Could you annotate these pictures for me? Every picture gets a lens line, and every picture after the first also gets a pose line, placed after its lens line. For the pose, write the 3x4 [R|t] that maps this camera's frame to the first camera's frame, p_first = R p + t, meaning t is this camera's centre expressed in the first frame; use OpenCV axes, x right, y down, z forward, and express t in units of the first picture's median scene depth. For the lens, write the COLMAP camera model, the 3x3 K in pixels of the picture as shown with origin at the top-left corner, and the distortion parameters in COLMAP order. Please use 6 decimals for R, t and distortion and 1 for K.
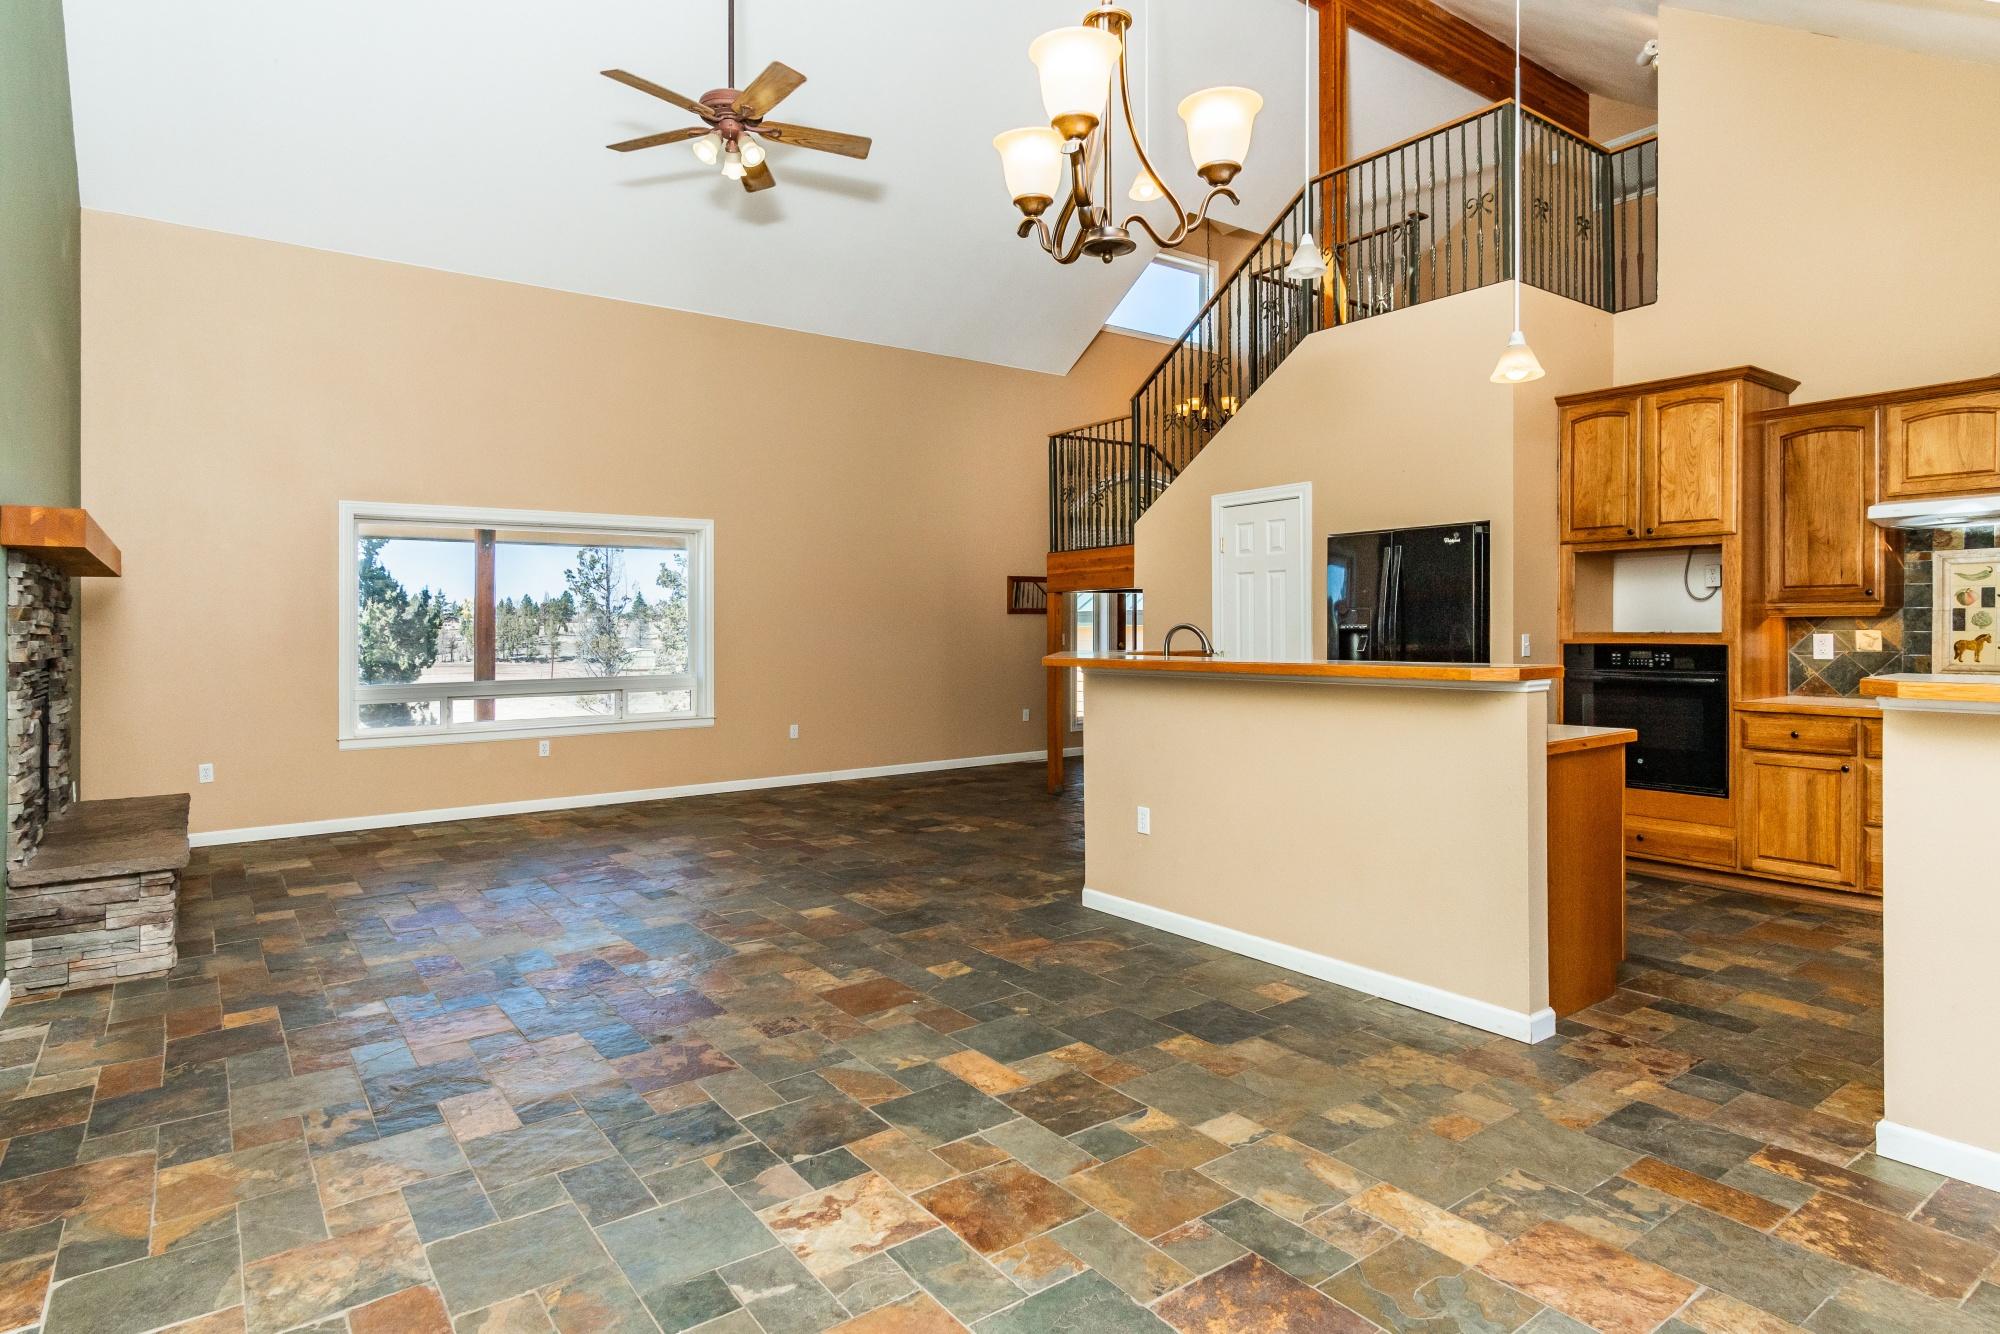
lens RADIAL K [[1090.4, 0, 1000.7], [0, 1090.4, 616.5], [0, 0, 1]] dist [-0.000216, 0.000729]
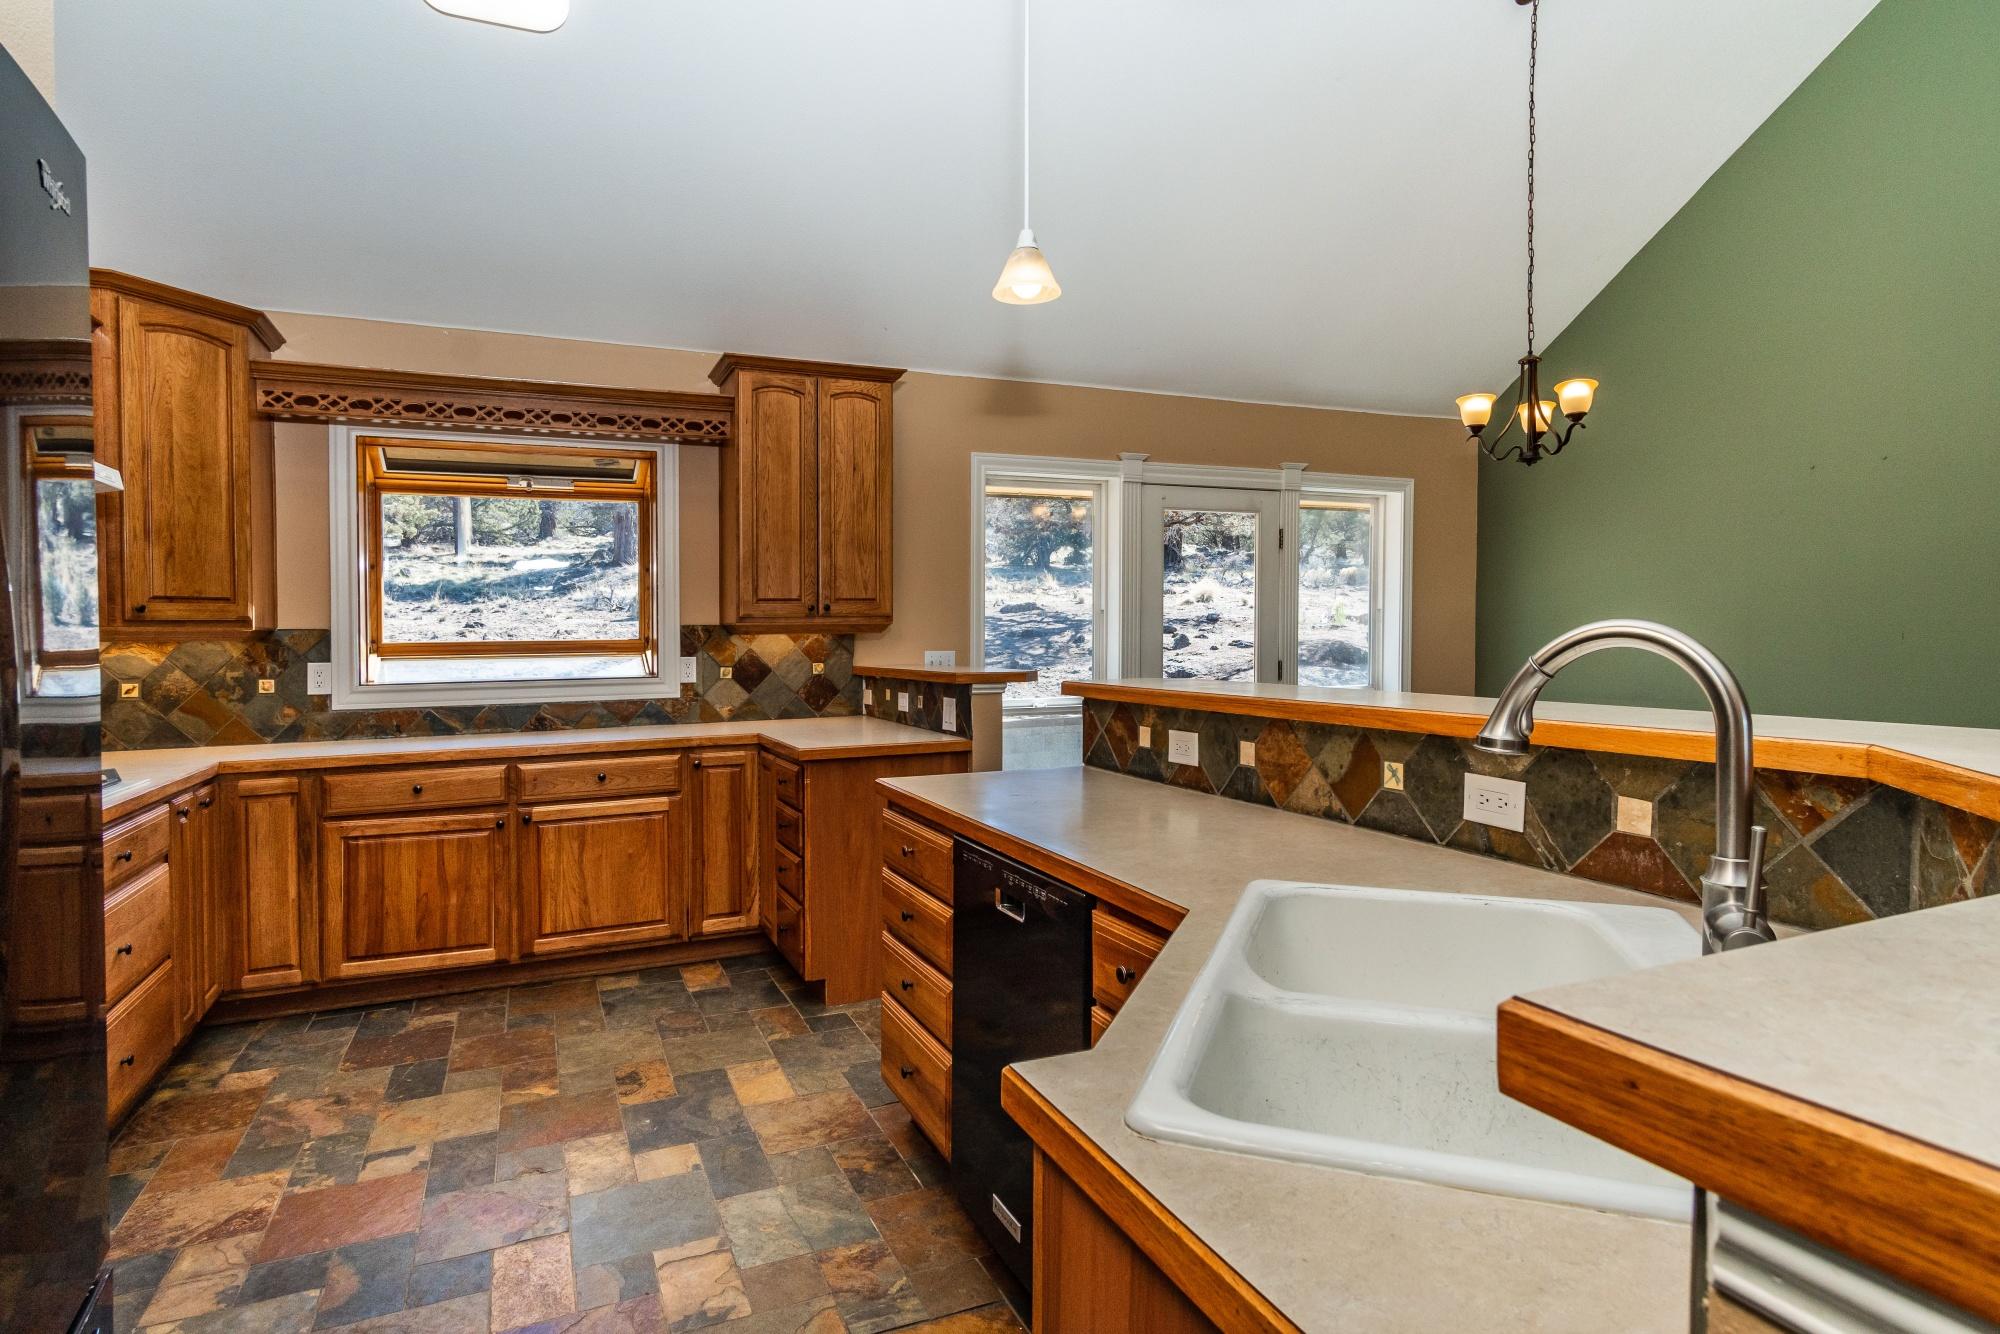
lens RADIAL K [[1079.2, 0, 995.8], [0, 1079.2, 639.9], [0, 0, 1]] dist [0.002218, 0.001266]
pose [[-0.973700, 0.021399, 0.226827, 0.310905], [0.020849, 0.999771, -0.004823, 0.012681], [-0.226879, 0.000033, -0.973923, 1.636372]]
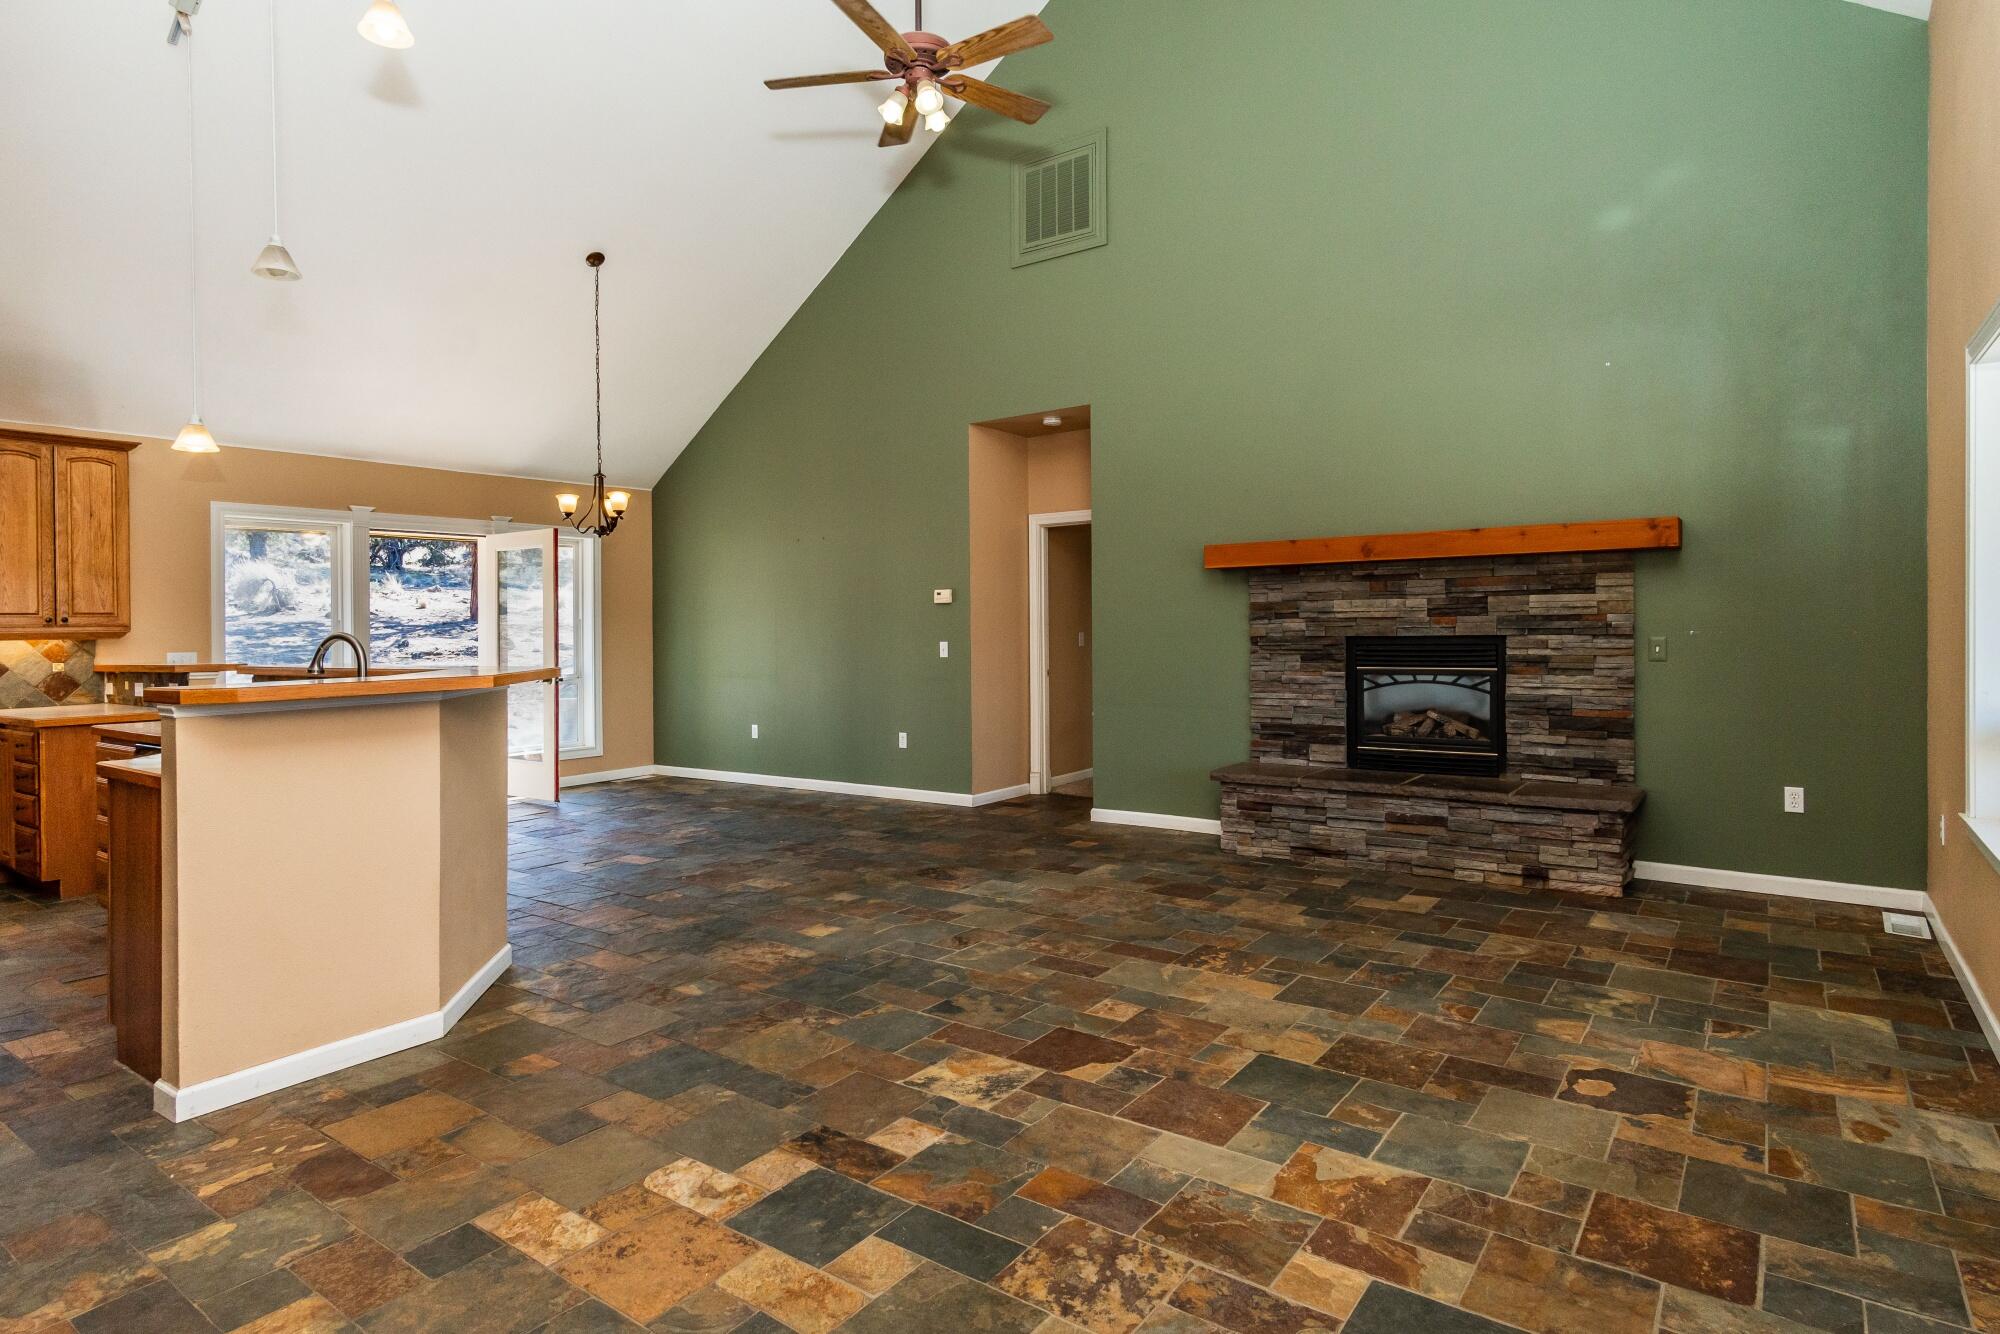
lens RADIAL K [[1079.2, 0, 995.8], [0, 1079.2, 639.9], [0, 0, 1]] dist [0.002218, 0.001266]
pose [[-0.953826, 0.029685, -0.298890, -0.049856], [0.029425, 0.999553, 0.005372, 0.027755], [0.298916, -0.003671, -0.954272, 2.404883]]
